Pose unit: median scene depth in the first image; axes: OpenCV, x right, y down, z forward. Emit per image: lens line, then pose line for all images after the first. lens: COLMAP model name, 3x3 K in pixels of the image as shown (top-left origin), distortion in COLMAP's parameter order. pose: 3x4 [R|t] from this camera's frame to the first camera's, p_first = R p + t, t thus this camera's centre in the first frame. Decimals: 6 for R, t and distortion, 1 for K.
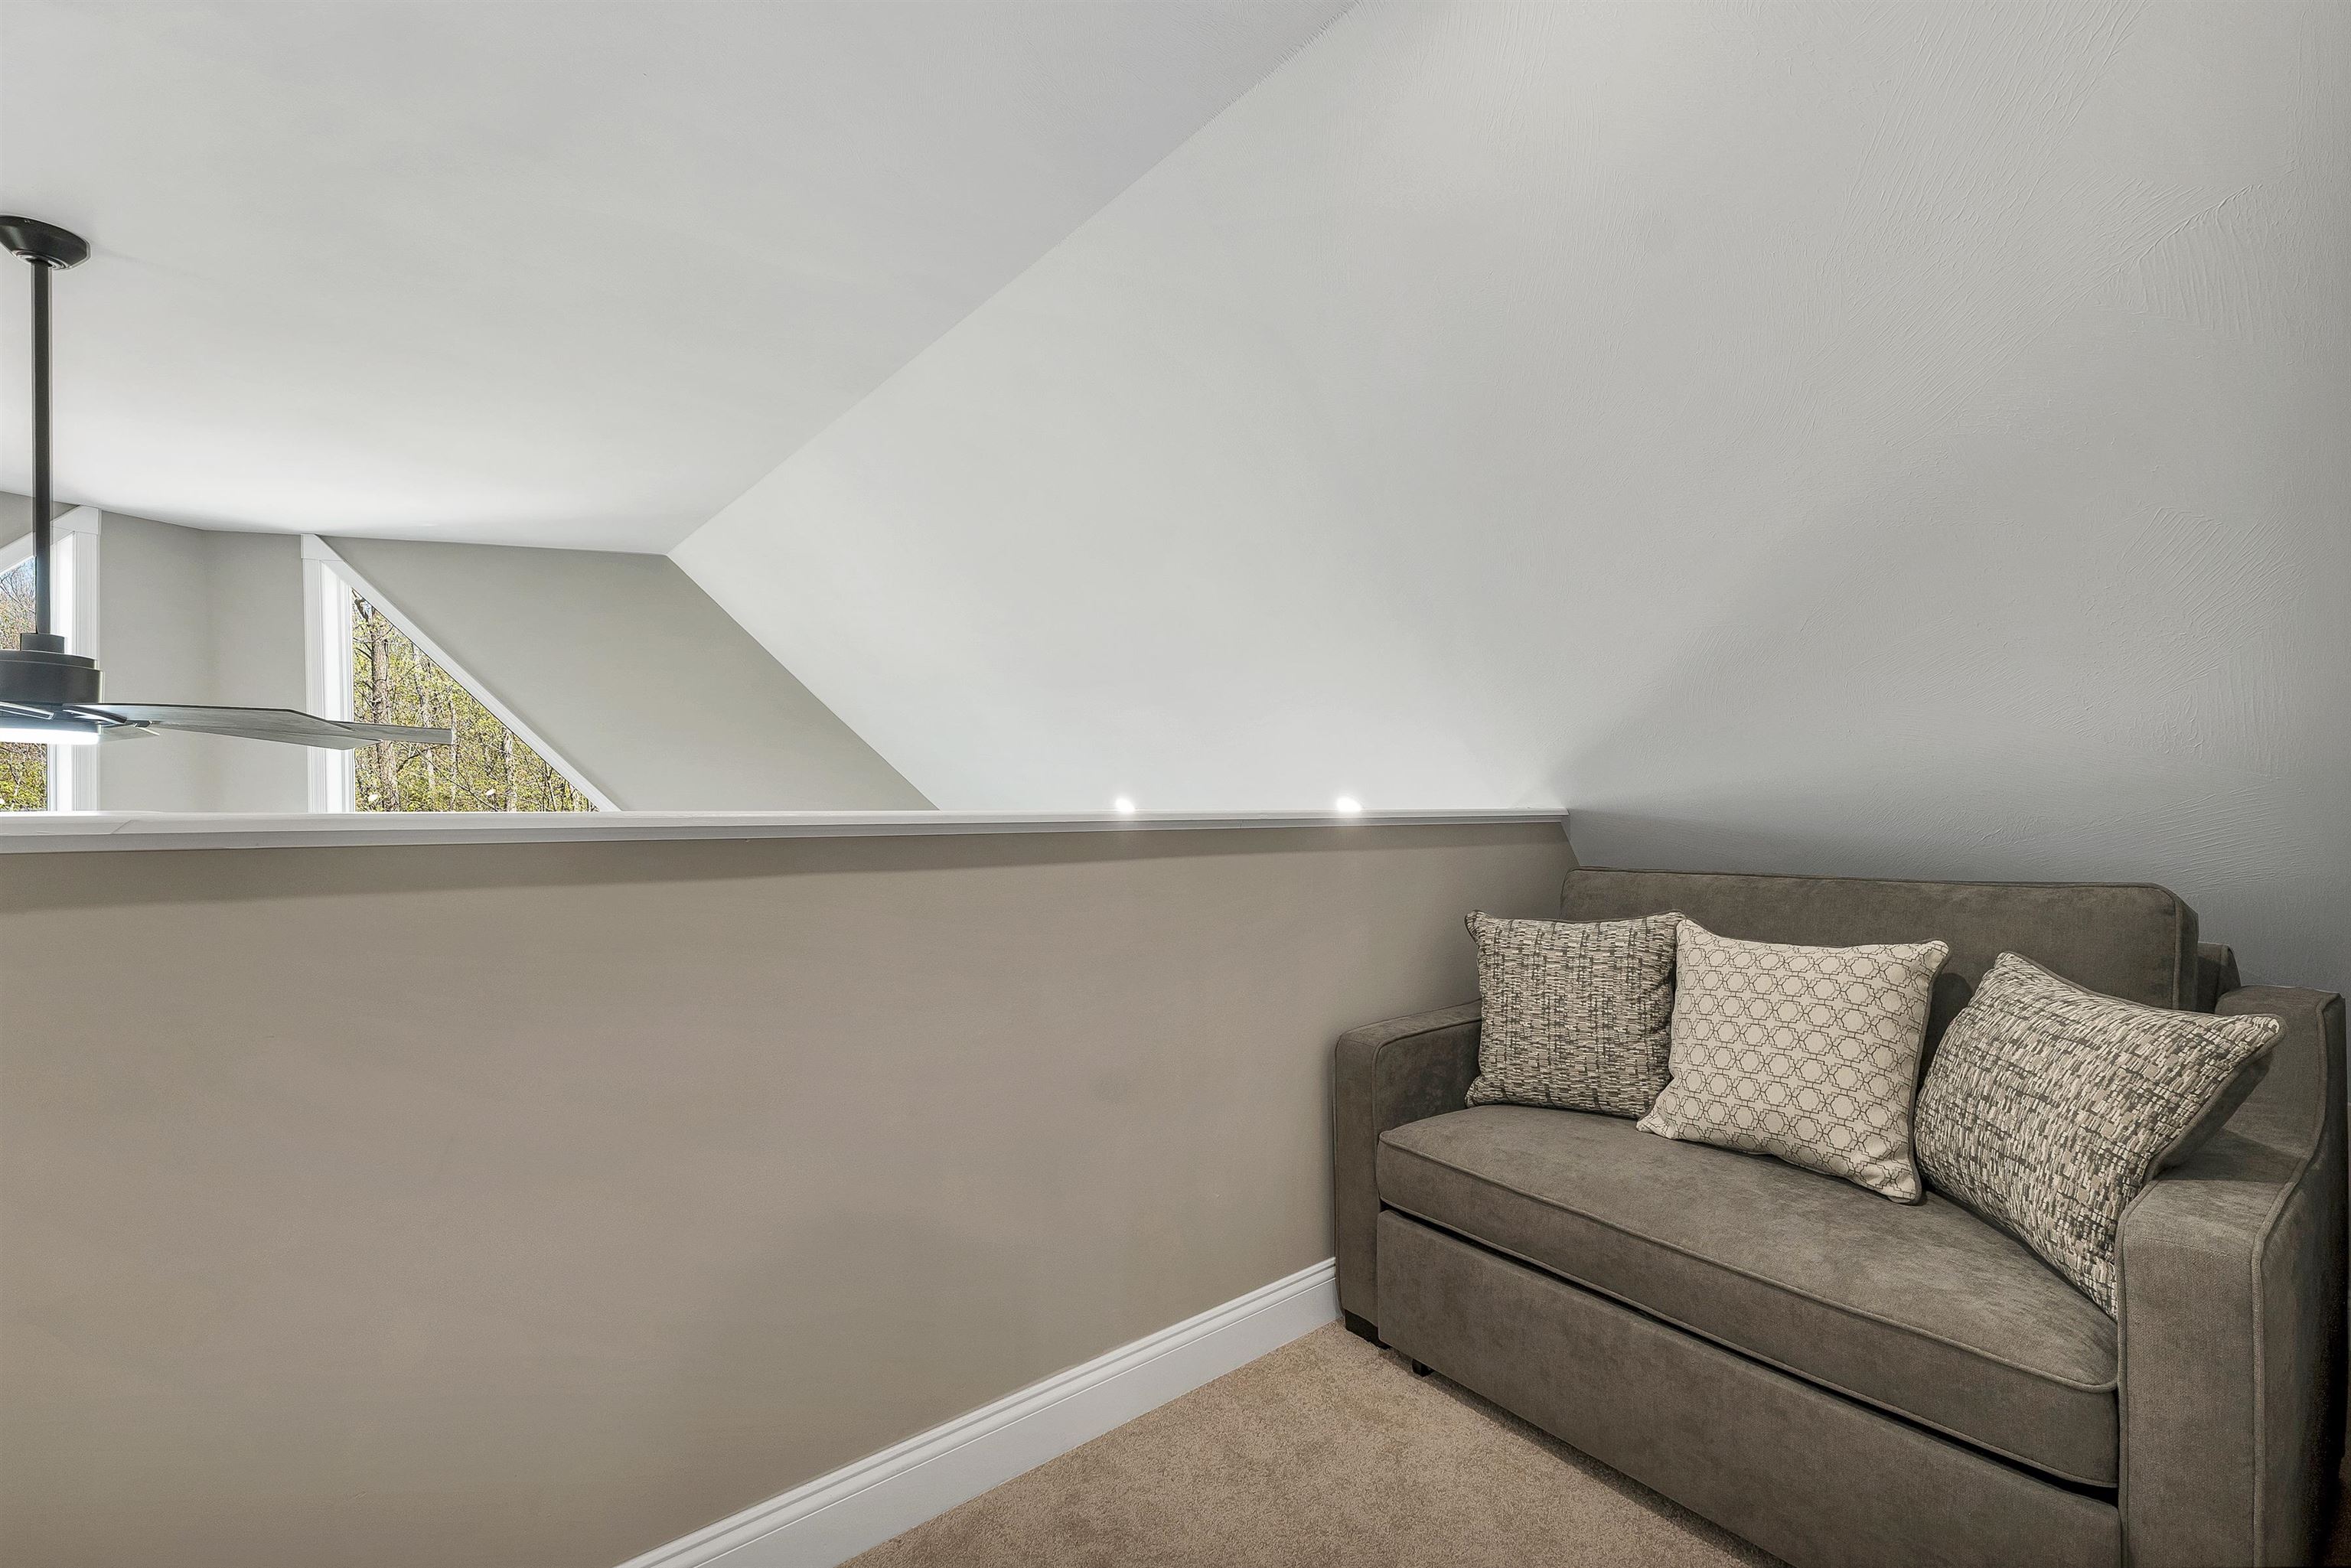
lens RADIAL K [[995.3, 0, 1175.5], [0, 995.3, 784.0], [0, 0, 1]] dist [-0.002543, -0.000265]
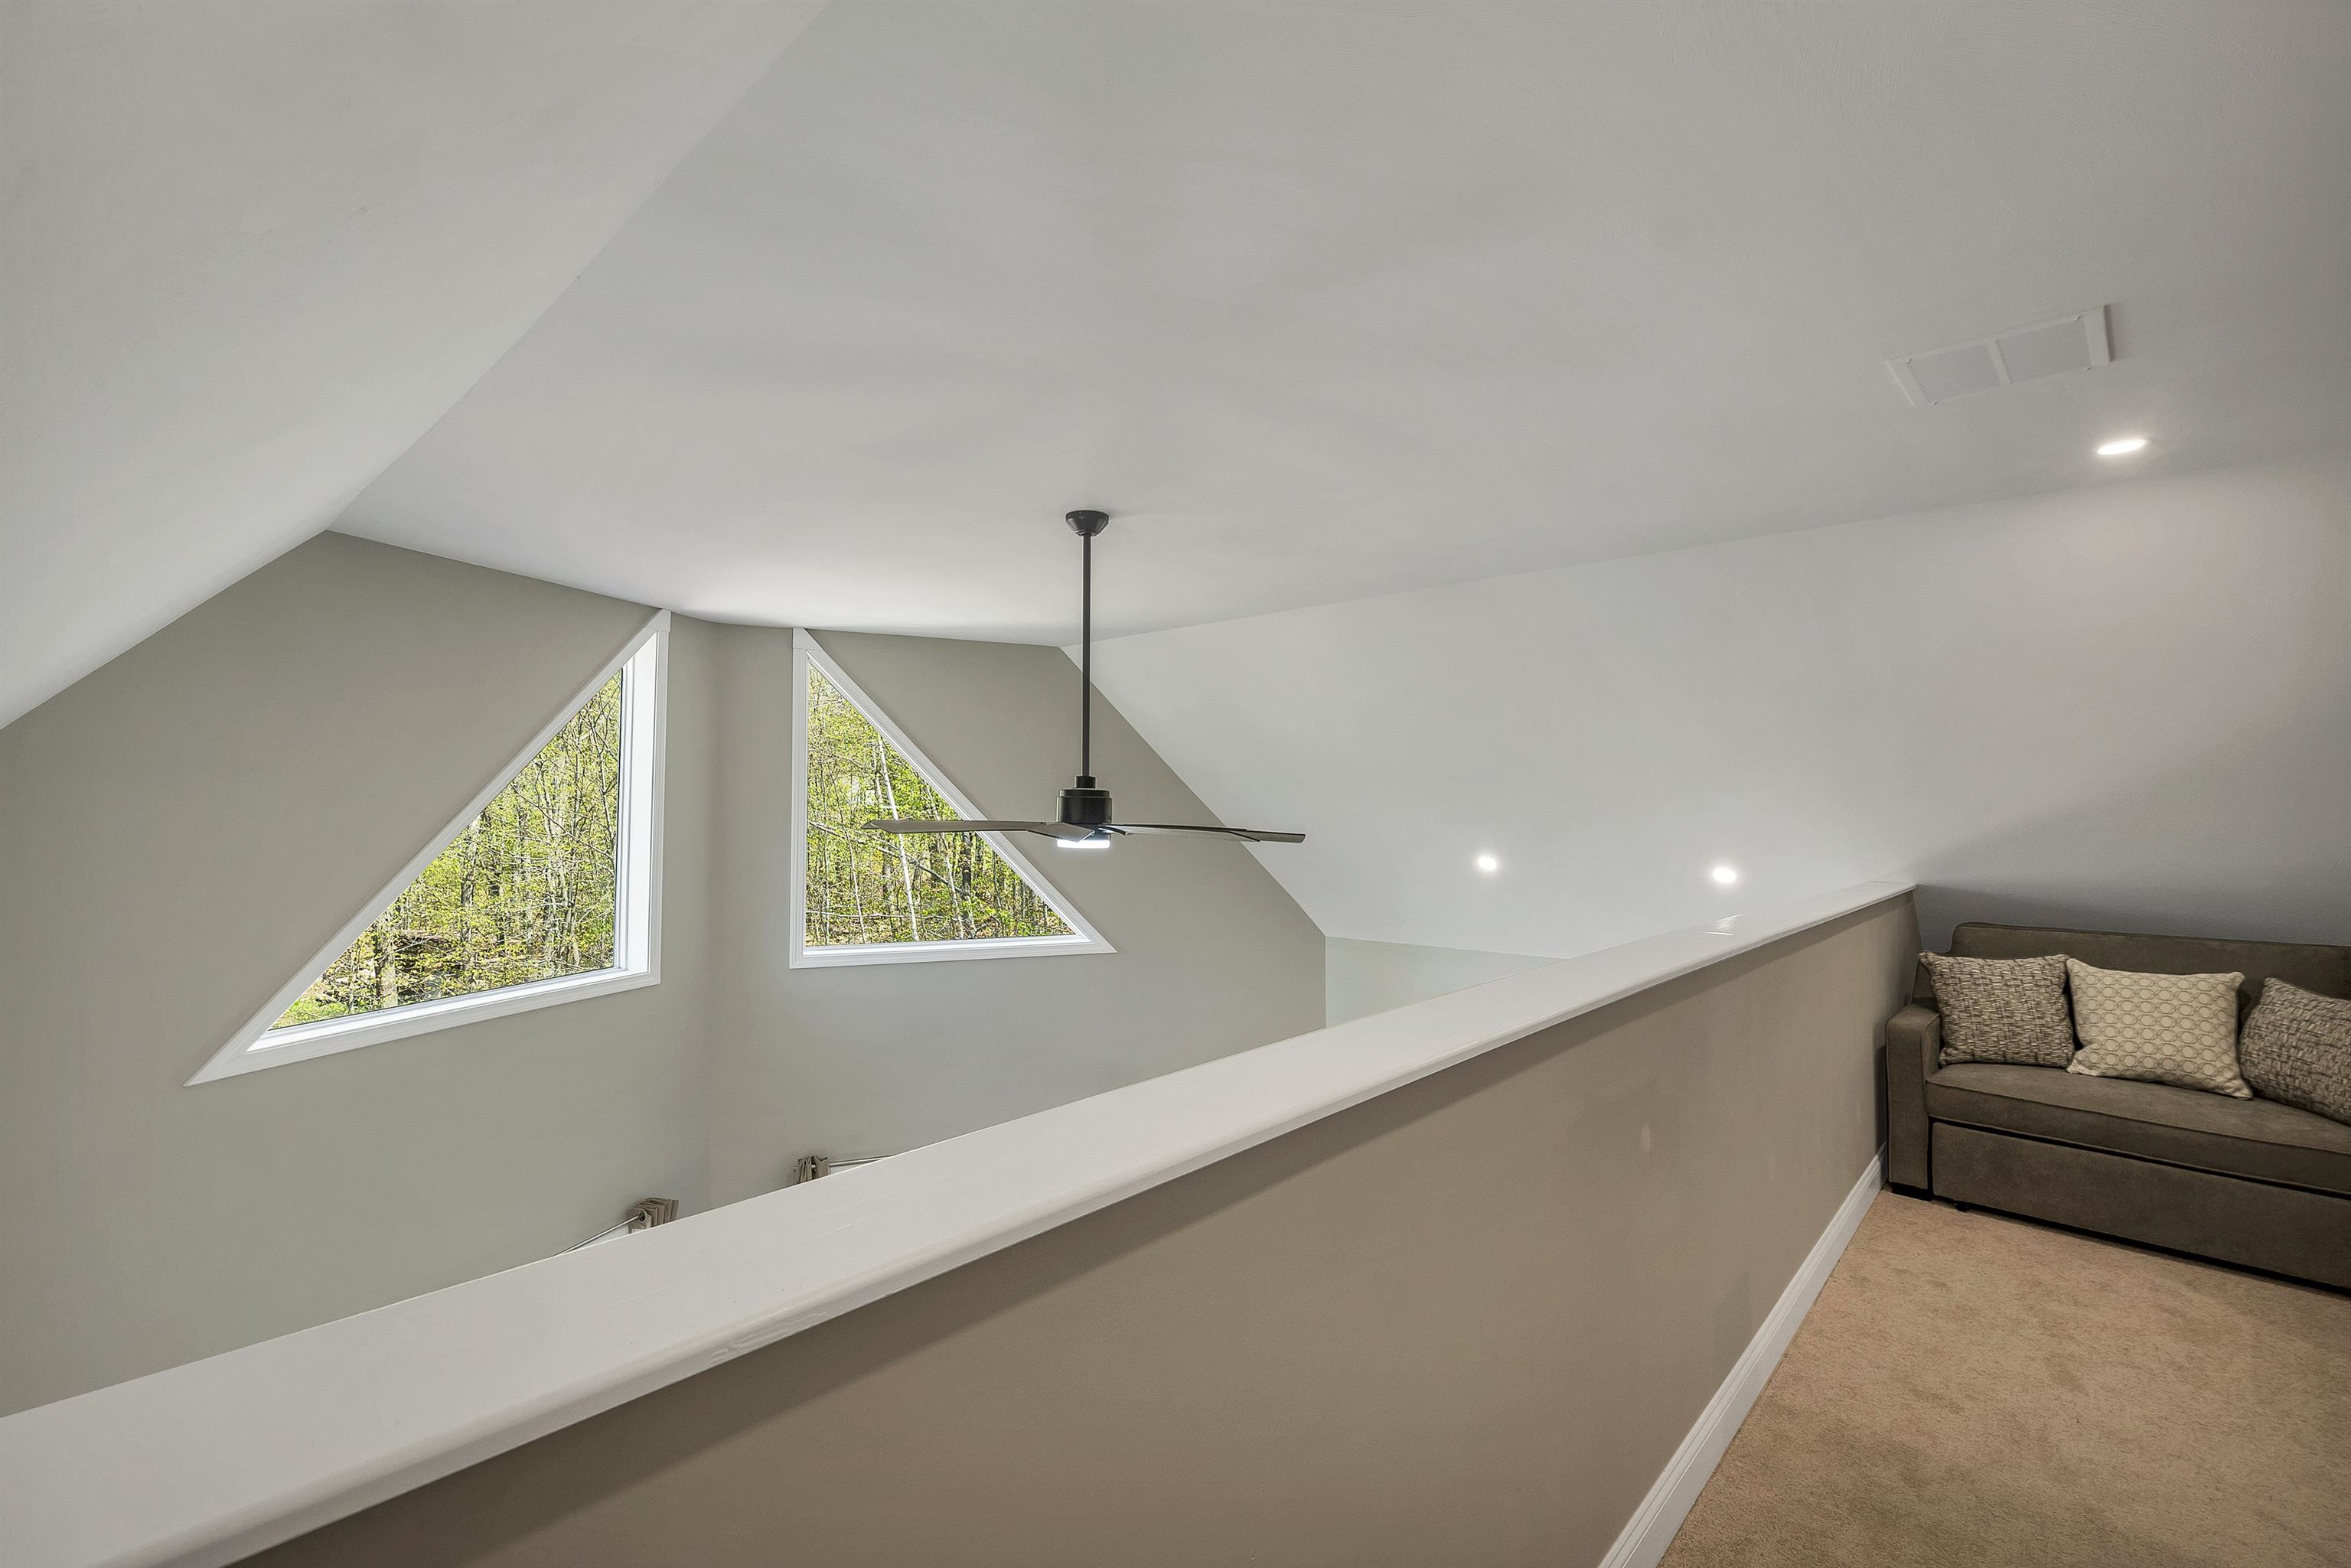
lens RADIAL K [[979.0, 0, 1175.5], [0, 979.0, 784.0], [0, 0, 1]] dist [-0.002408, -0.000877]
pose [[0.990368, 0.015393, 0.137602, -1.580890], [-0.014827, 0.999877, -0.005141, -0.174123], [-0.137664, 0.003051, 0.990474, -0.636826]]
